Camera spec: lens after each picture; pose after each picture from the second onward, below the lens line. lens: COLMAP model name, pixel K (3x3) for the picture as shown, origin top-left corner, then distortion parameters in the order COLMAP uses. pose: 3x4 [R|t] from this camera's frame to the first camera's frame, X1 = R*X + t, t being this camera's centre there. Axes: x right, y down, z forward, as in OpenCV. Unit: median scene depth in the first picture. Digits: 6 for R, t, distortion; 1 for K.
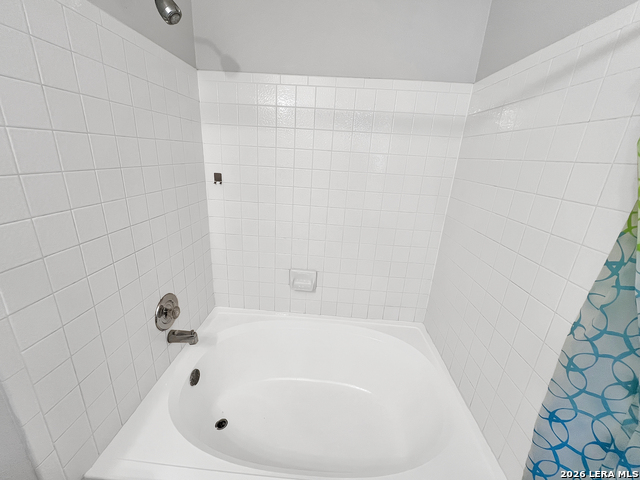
lens RADIAL K [[263.1, 0, 320.0], [0, 263.1, 240.0], [0, 0, 1]] dist [0.001068, -0.000048]
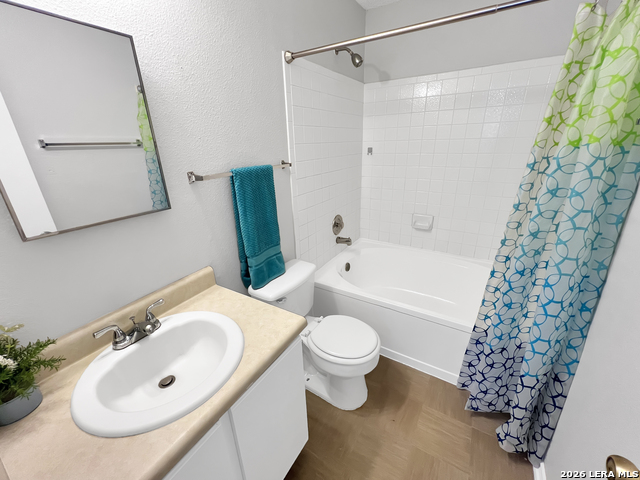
lens RADIAL K [[256.7, 0, 320.3], [0, 256.7, 230.2], [0, 0, 1]] dist [-0.000452, -0.000024]
pose [[0.871873, 0.089958, -0.481399, 0.139943], [-0.081376, 0.995931, 0.038727, 0.212884], [0.482924, 0.005409, 0.875646, -0.505881]]
